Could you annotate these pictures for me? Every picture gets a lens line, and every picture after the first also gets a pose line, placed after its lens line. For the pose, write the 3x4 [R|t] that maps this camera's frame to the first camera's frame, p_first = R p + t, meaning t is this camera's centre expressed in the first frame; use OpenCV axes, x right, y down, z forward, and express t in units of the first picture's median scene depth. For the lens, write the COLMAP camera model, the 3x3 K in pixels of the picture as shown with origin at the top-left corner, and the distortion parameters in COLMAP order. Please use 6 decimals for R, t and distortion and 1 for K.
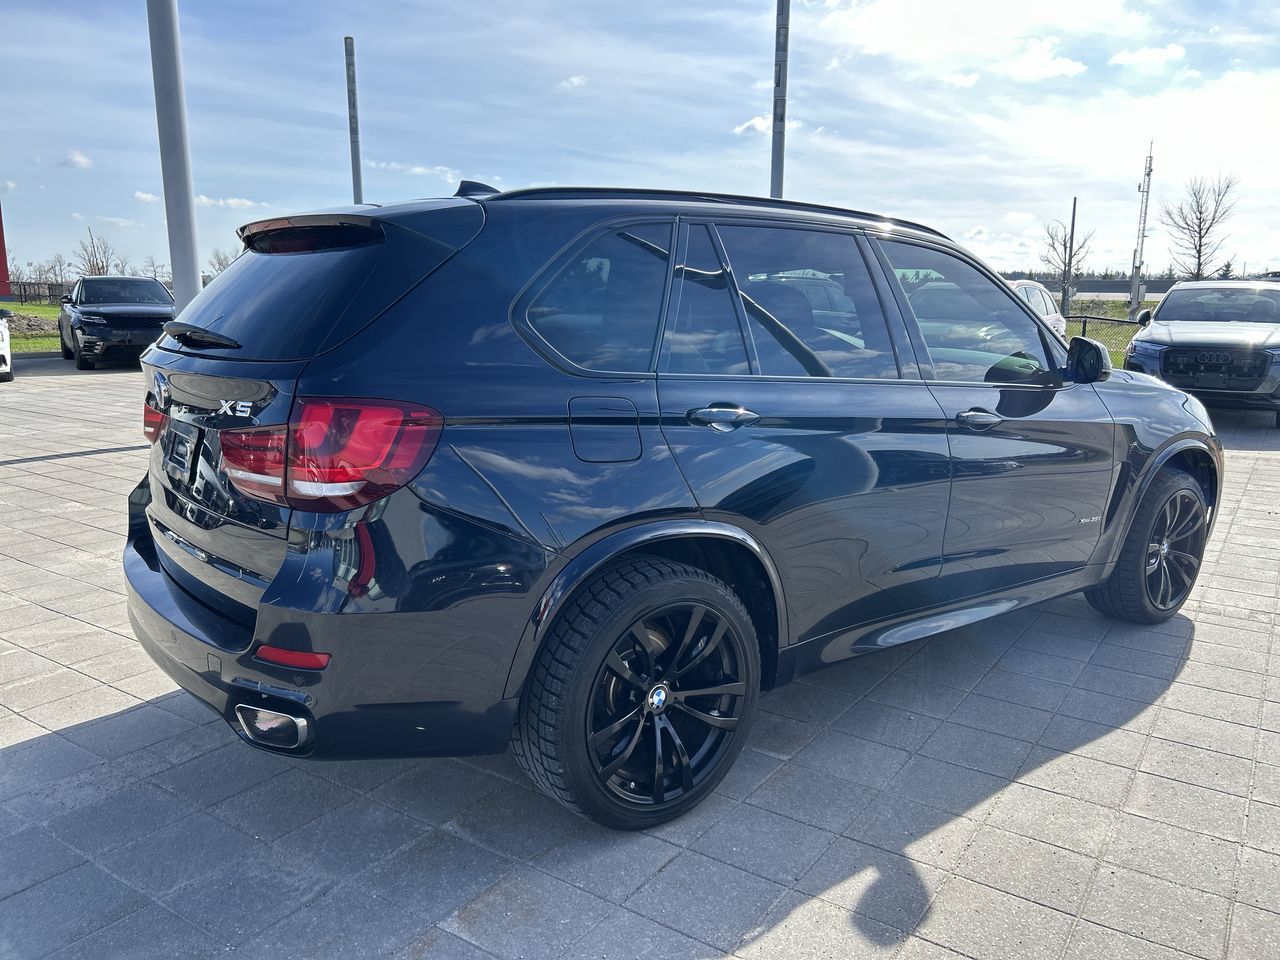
lens RADIAL K [[971.0, 0, 652.5], [0, 971.0, 475.9], [0, 0, 1]] dist [0.050272, -0.056699]
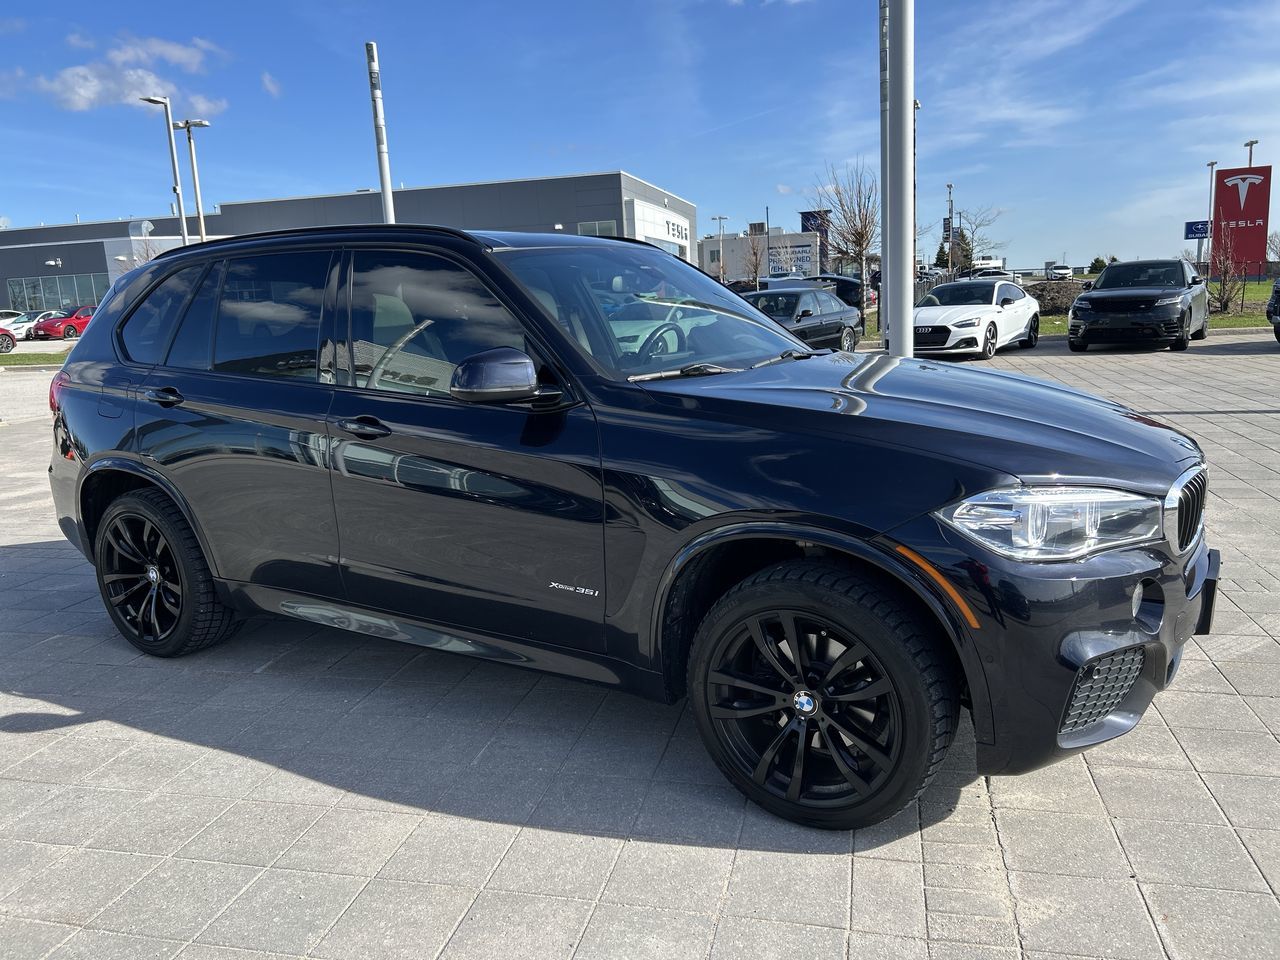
lens RADIAL K [[967.3, 0, 651.6], [0, 967.3, 481.1], [0, 0, 1]] dist [0.021398, -0.006829]
pose [[0.353978, 0.146311, -0.923738, 1.728348], [-0.118818, 0.986720, 0.110756, -0.190104], [0.927675, 0.070551, 0.366662, 1.176488]]
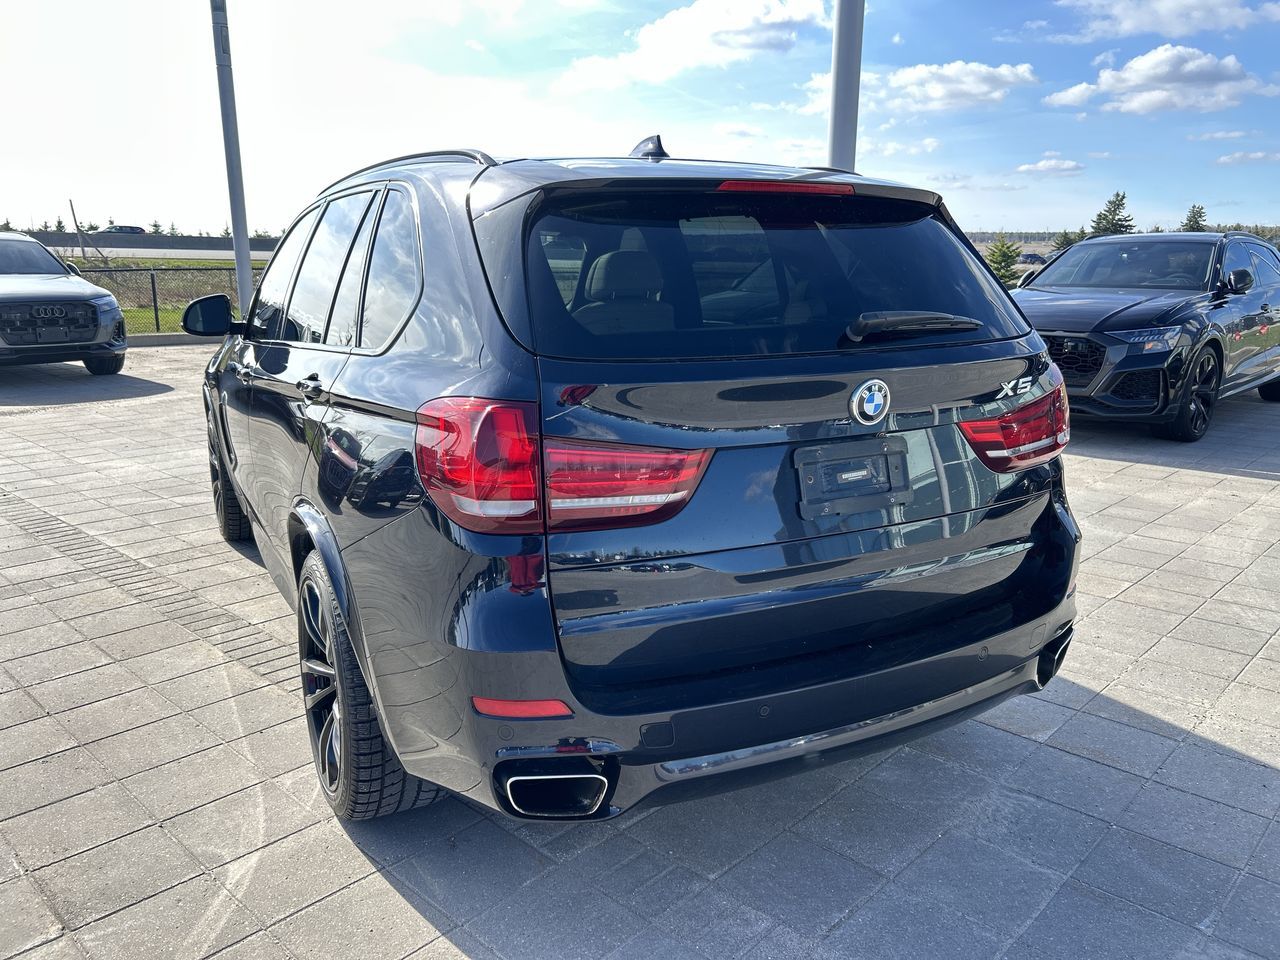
lens RADIAL K [[971.0, 0, 652.5], [0, 971.0, 475.9], [0, 0, 1]] dist [0.050272, -0.056699]
pose [[0.164182, -0.229457, 0.959372, -1.287963], [0.177371, 0.963585, 0.200110, -0.217404], [-0.970352, 0.137310, 0.198902, 1.025765]]
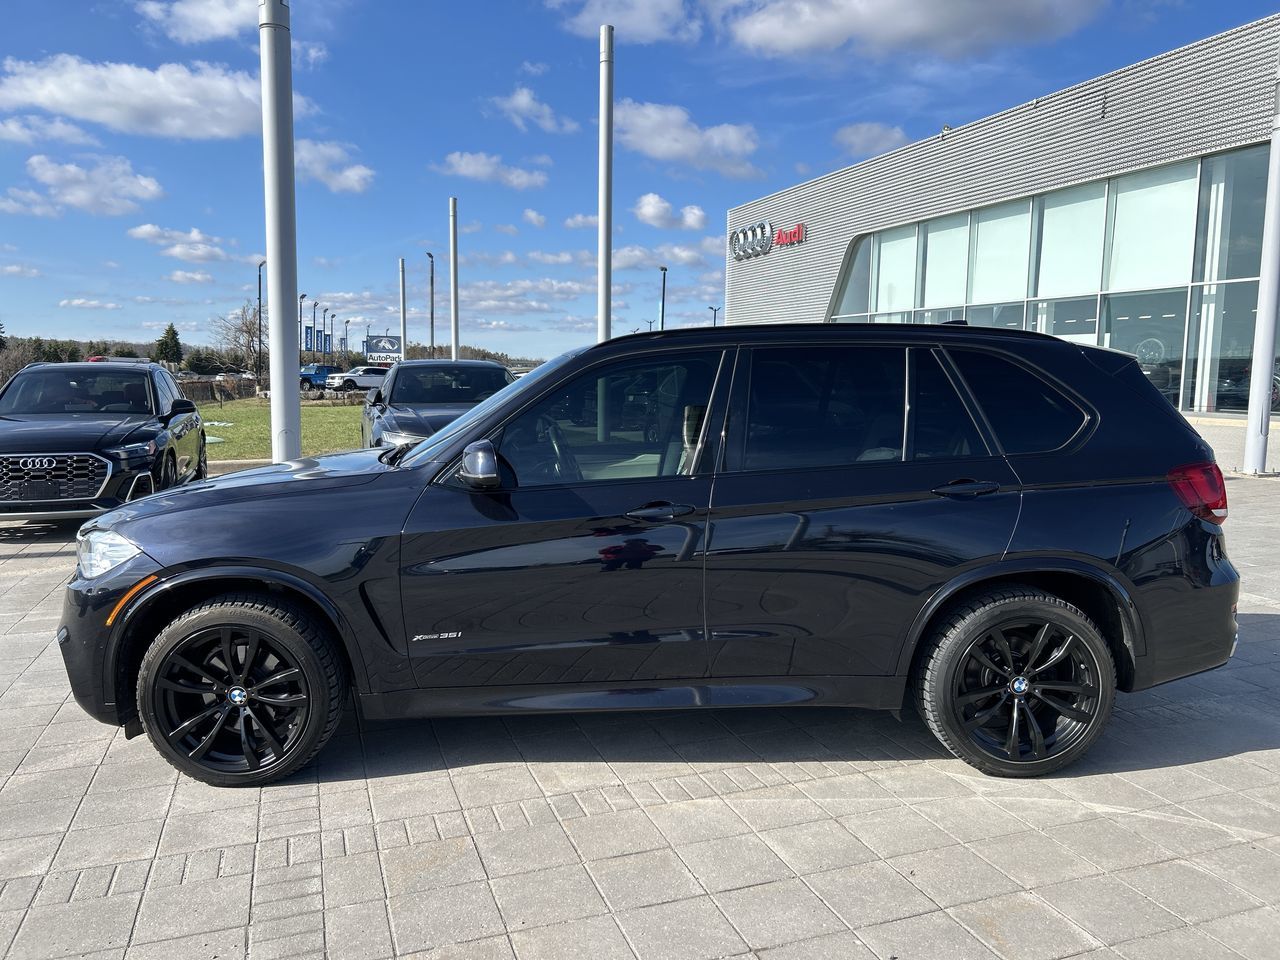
lens RADIAL K [[963.0, 0, 658.0], [0, 963.0, 518.4], [0, 0, 1]] dist [0.009473, -0.009808]
pose [[-0.811153, -0.105521, 0.575236, -0.780092], [0.089314, 0.949699, 0.300156, -0.573537], [-0.577974, 0.294850, -0.760927, 2.869380]]
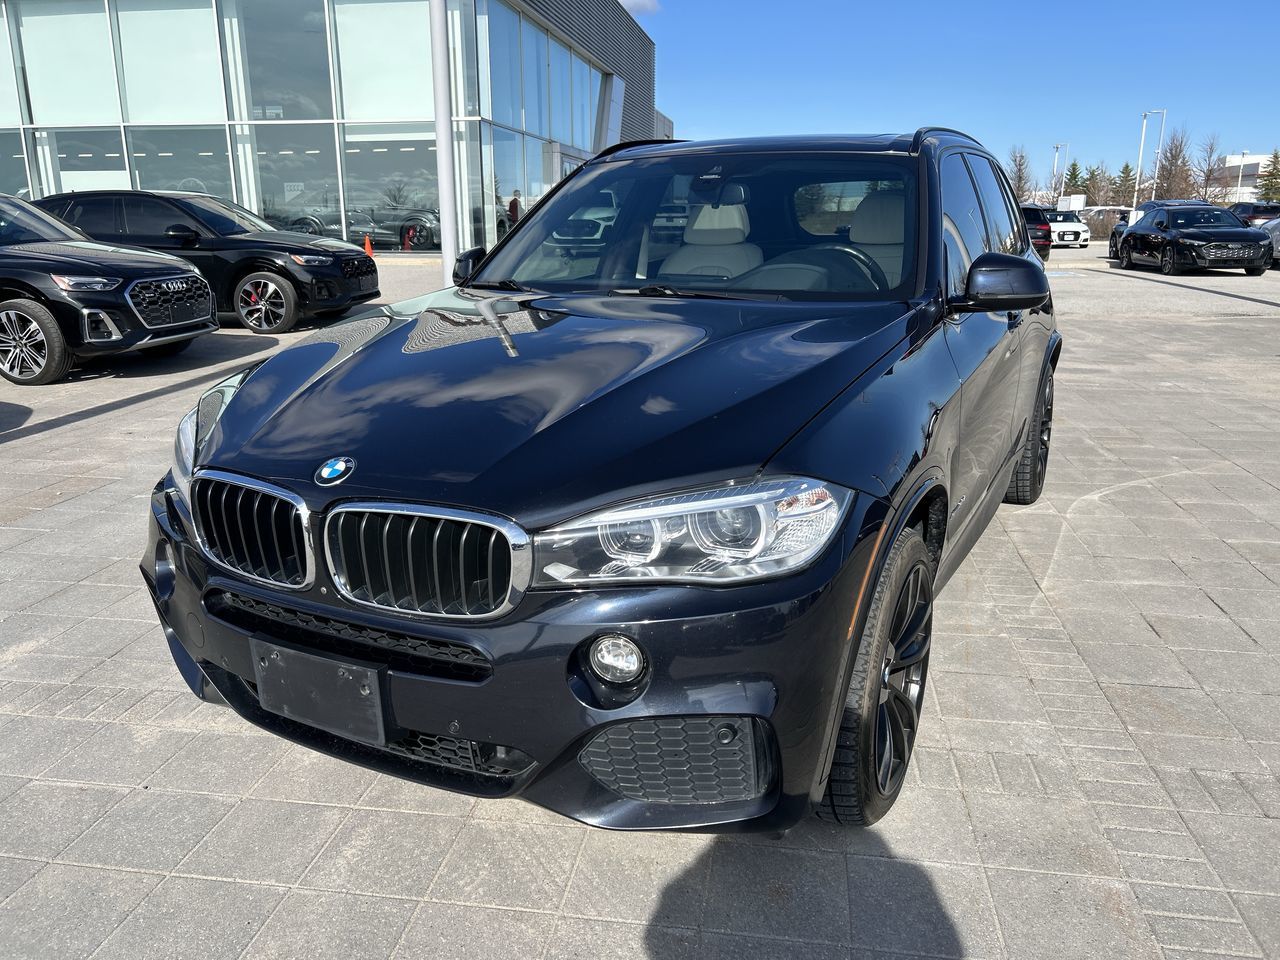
lens RADIAL K [[963.1, 0, 640.0], [0, 963.1, 480.0], [0, 0, 1]] dist [0.051071, -0.052420]
pose [[-0.906438, 0.102747, -0.409651, 1.025905], [-0.080969, 0.909687, 0.407325, -0.479410], [0.414505, 0.402384, -0.816255, 2.801415]]
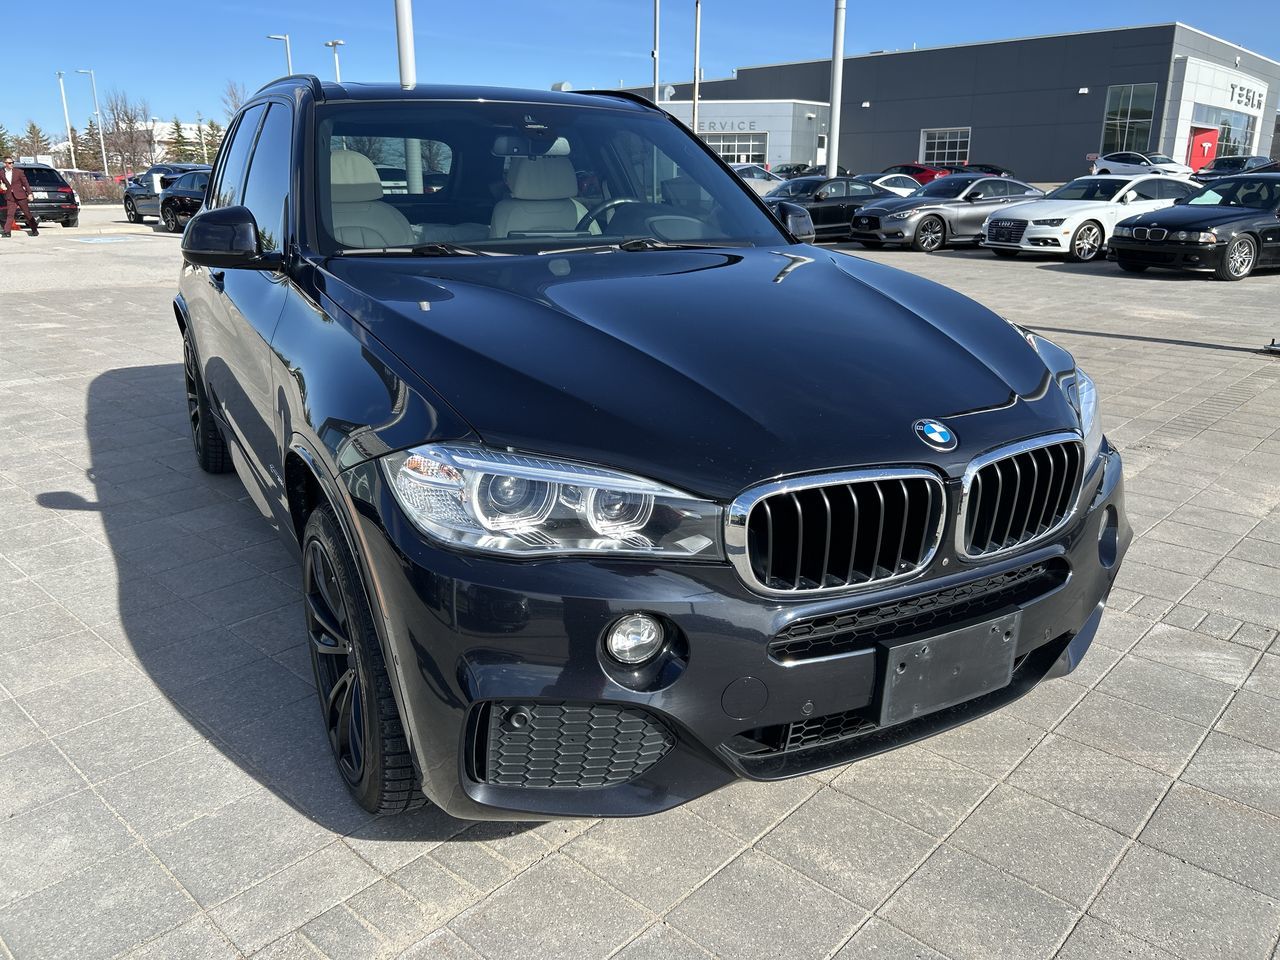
lens RADIAL K [[963.1, 0, 640.0], [0, 963.1, 480.0], [0, 0, 1]] dist [0.051071, -0.052420]
pose [[-0.159941, 0.278702, -0.946966, 1.615236], [-0.180525, 0.934879, 0.305635, -0.319902], [0.970479, 0.219835, -0.099213, 2.001212]]
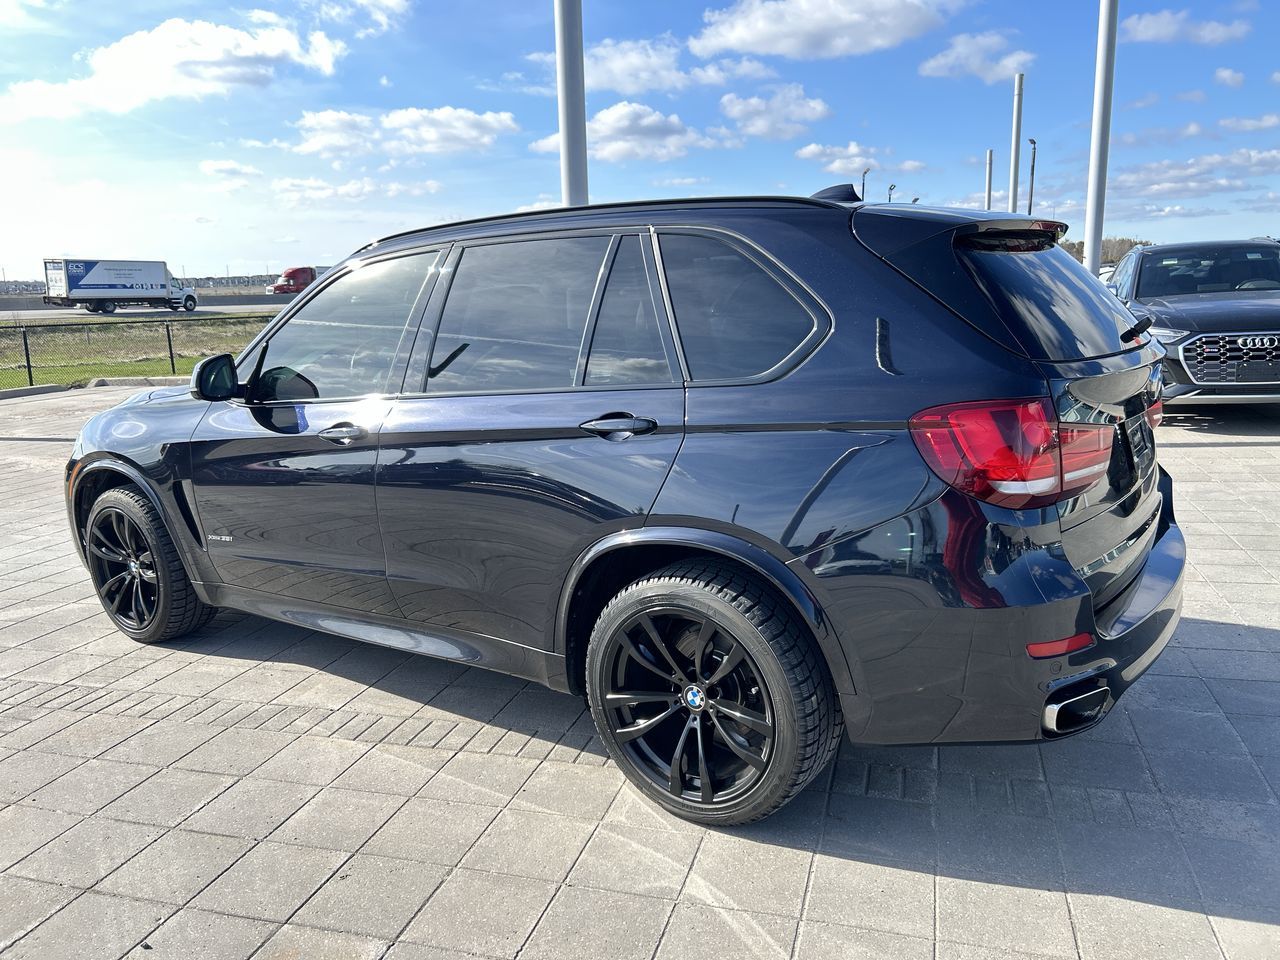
lens RADIAL K [[972.0, 0, 642.4], [0, 972.0, 482.5], [0, 0, 1]] dist [0.050518, -0.054196]
pose [[-0.297686, -0.190087, 0.935548, -1.341936], [0.205381, 0.944278, 0.257211, -0.369561], [-0.932310, 0.268712, -0.242058, 1.804889]]
